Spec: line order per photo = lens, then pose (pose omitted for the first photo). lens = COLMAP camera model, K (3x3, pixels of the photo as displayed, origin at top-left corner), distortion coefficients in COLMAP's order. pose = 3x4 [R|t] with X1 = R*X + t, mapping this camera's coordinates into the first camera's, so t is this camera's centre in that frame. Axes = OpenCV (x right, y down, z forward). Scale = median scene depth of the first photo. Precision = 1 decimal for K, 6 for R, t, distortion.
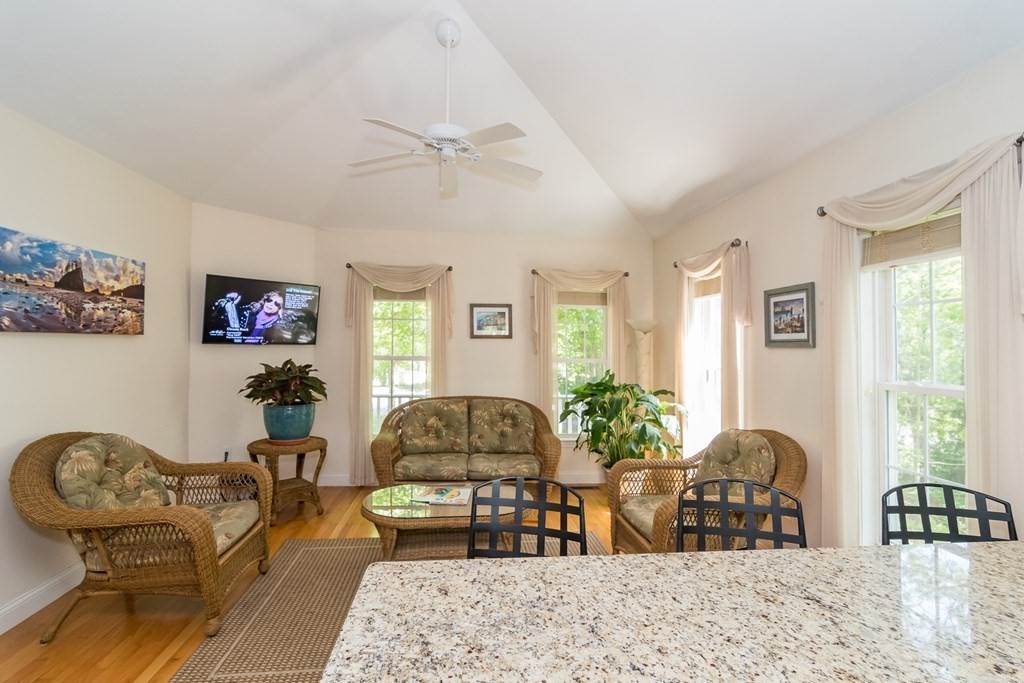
lens RADIAL K [[495.4, 0, 509.7], [0, 495.4, 339.9], [0, 0, 1]] dist [-0.003477, 0.000396]
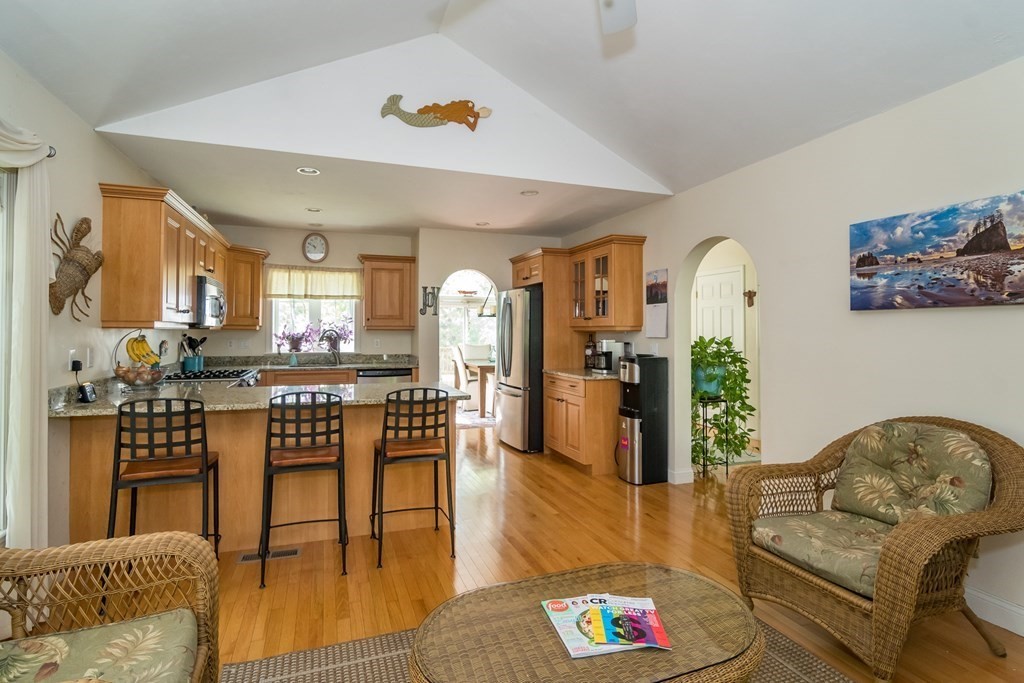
lens RADIAL K [[504.8, 0, 494.3], [0, 504.8, 322.8], [0, 0, 1]] dist [0.004495, 0.000251]
pose [[-0.972825, -0.024506, -0.230241, 0.103437], [-0.019021, 0.999481, -0.026014, 0.054734], [0.230759, -0.020928, -0.972786, 1.710820]]
